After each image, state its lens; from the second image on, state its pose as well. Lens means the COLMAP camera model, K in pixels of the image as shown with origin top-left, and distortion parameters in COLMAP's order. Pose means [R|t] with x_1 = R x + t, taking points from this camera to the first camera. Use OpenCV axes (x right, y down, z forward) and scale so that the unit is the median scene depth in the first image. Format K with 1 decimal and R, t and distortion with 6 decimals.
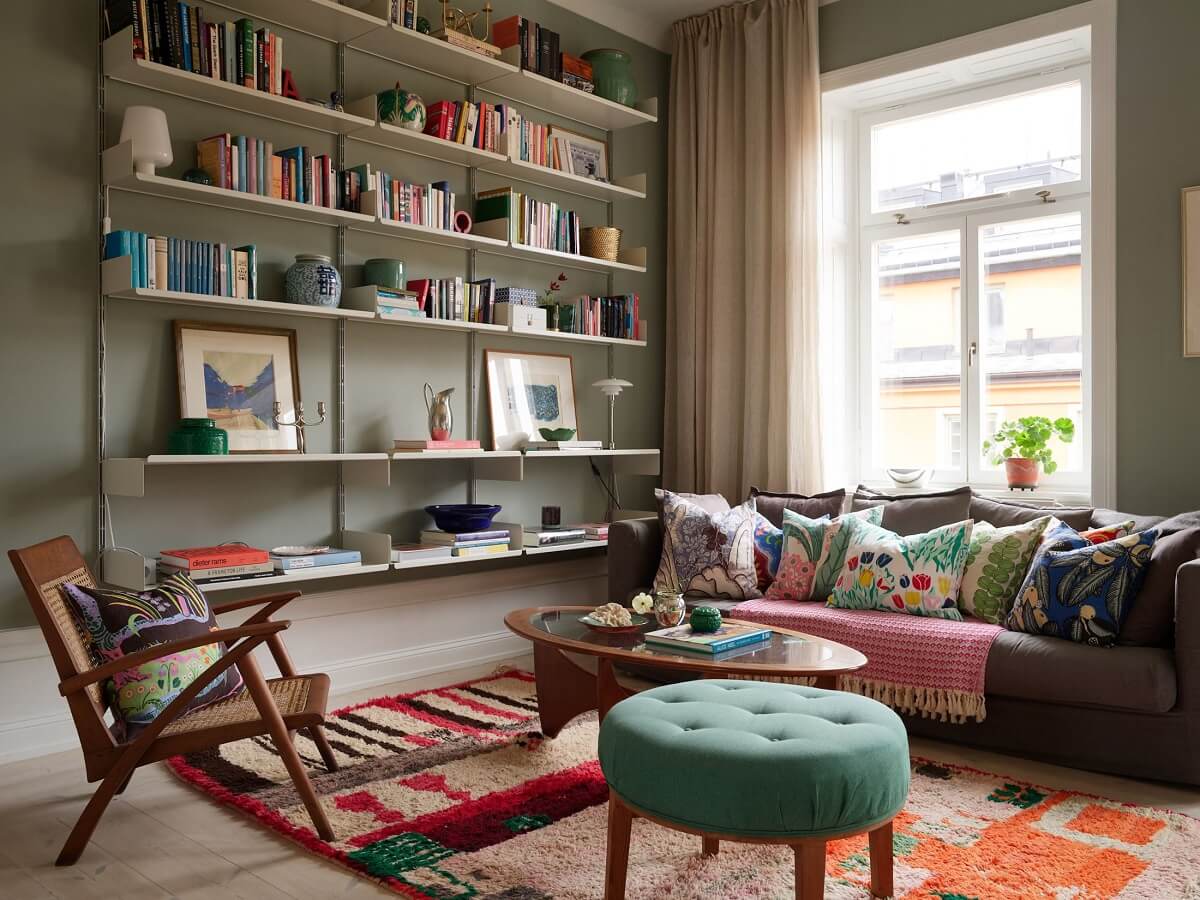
lens RADIAL K [[1030.6, 0, 607.5], [0, 1030.6, 439.7], [0, 0, 1]] dist [-0.047211, 0.071342]
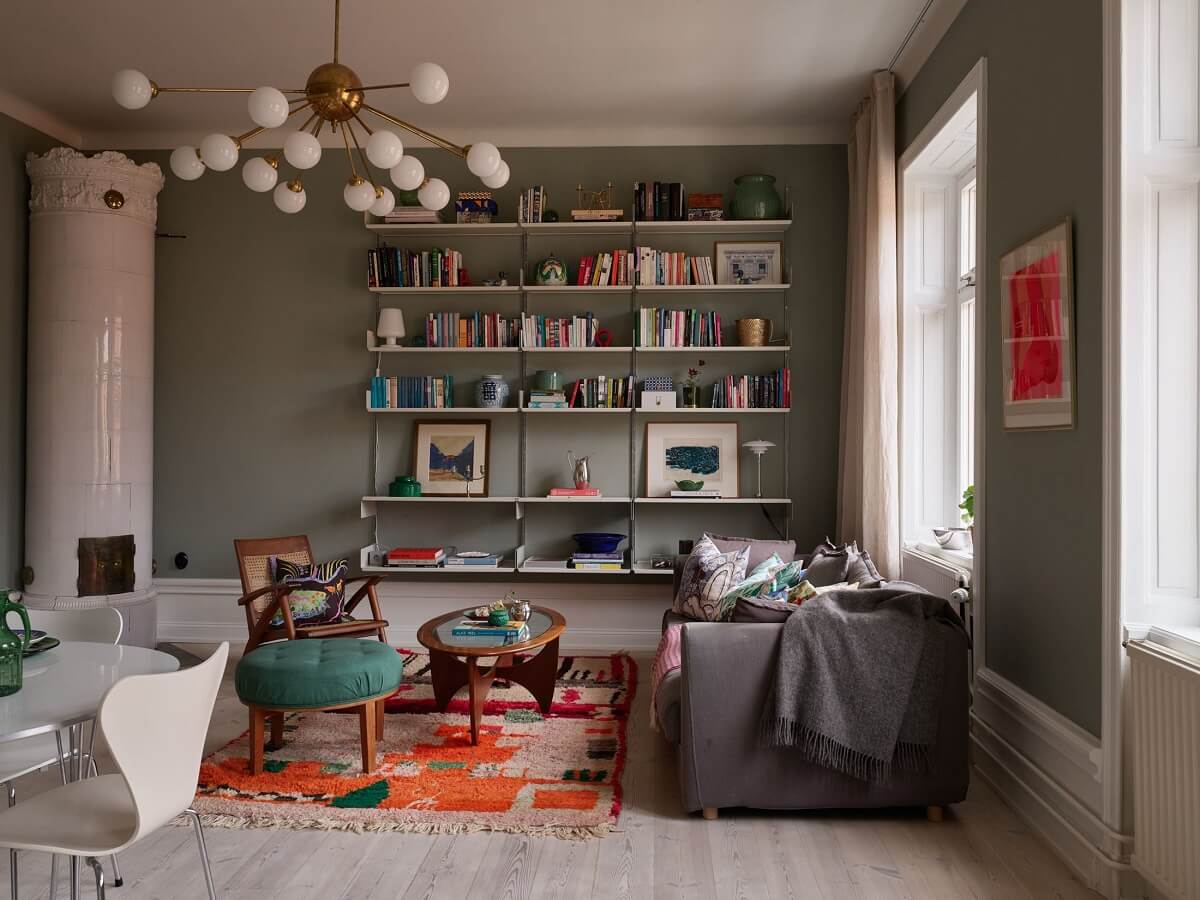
lens RADIAL K [[1038.3, 0, 639.9], [0, 1038.3, 448.2], [0, 0, 1]] dist [-0.010275, 0.009429]
pose [[0.637466, 0.005523, -0.770459, 1.073206], [-0.005280, 0.999982, 0.002800, -0.065176], [0.770461, 0.002283, 0.637484, 0.124224]]
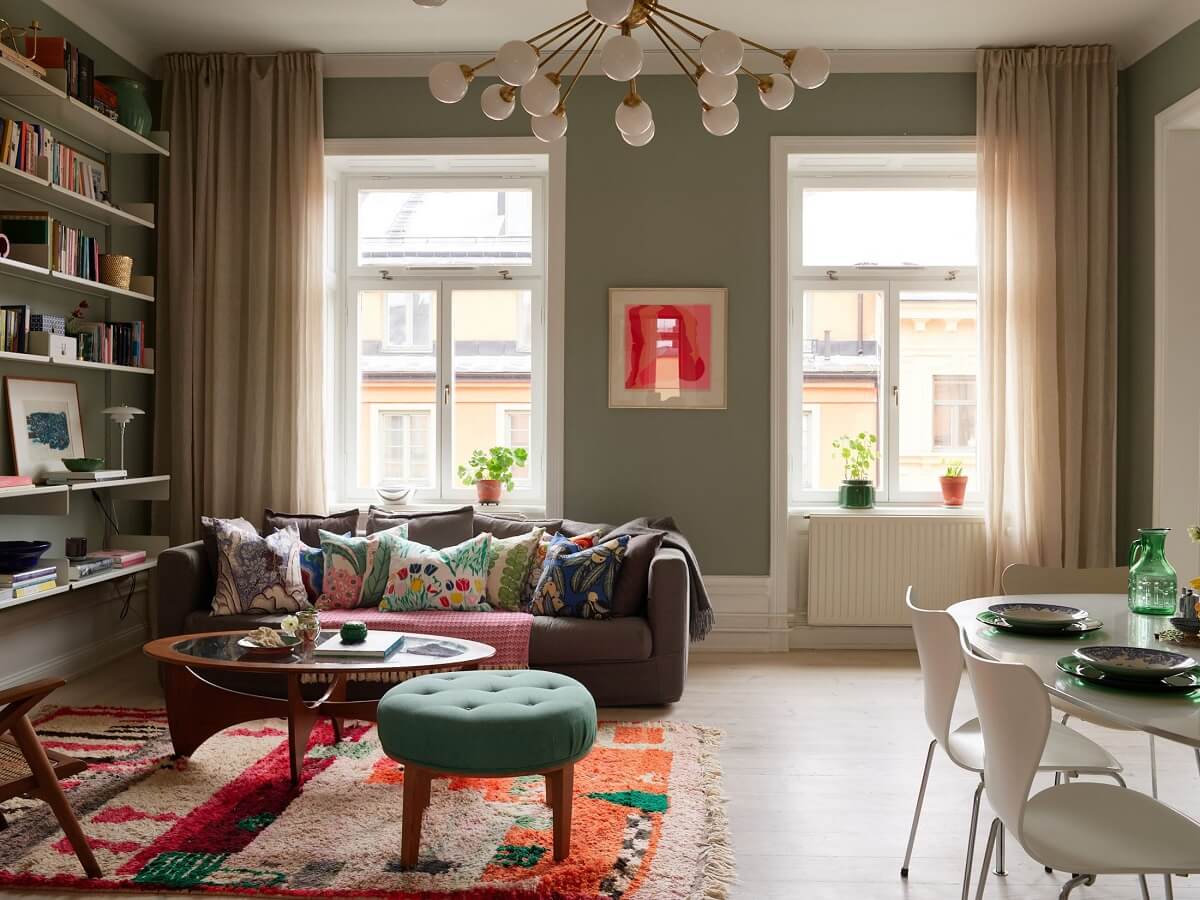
lens RADIAL K [[1039.0, 0, 605.6], [0, 1039.0, 445.7], [0, 0, 1]] dist [-0.000981, -0.004366]
pose [[0.777428, -0.001434, 0.628970, -0.330894], [-0.008849, 0.999873, 0.013218, -0.047770], [-0.628909, -0.015842, 0.777317, -0.104641]]
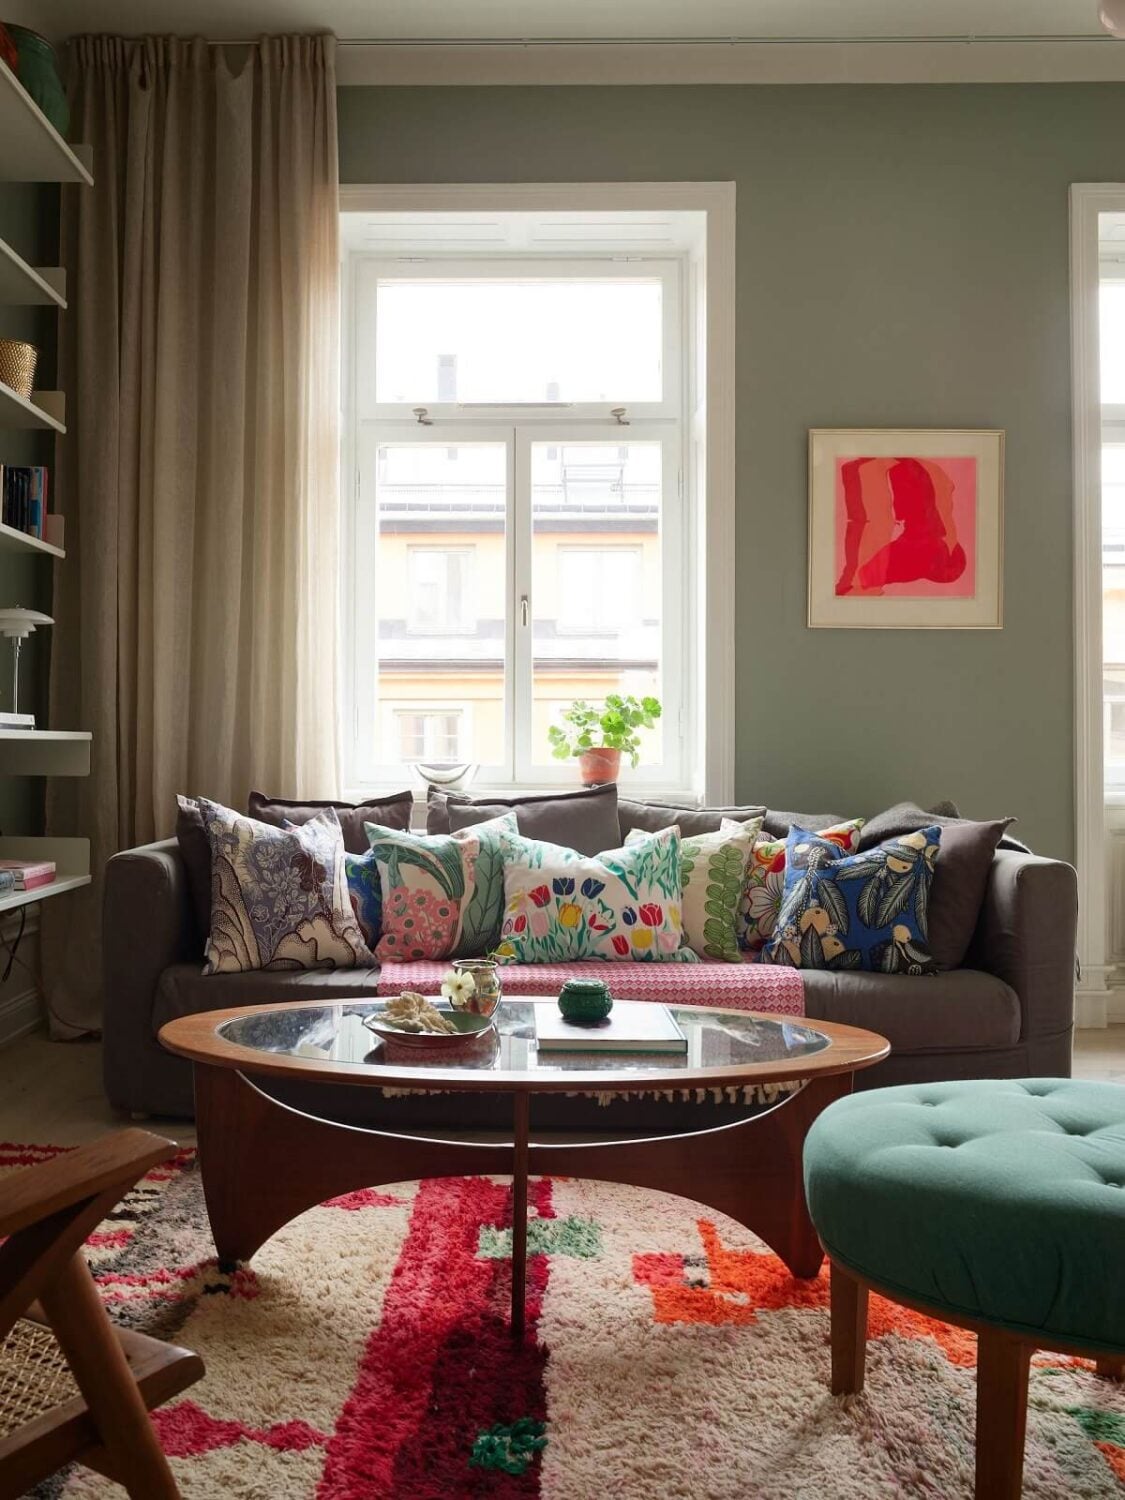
lens RADIAL K [[1297.8, 0, 519.2], [0, 1297.8, 746.5], [0, 0, 1]] dist [-0.010275, 0.009429]
pose [[0.757368, 0.006964, 0.652951, -0.316282], [-0.006590, 0.999974, -0.003021, 0.022220], [-0.652955, -0.002015, 0.757394, 0.335441]]
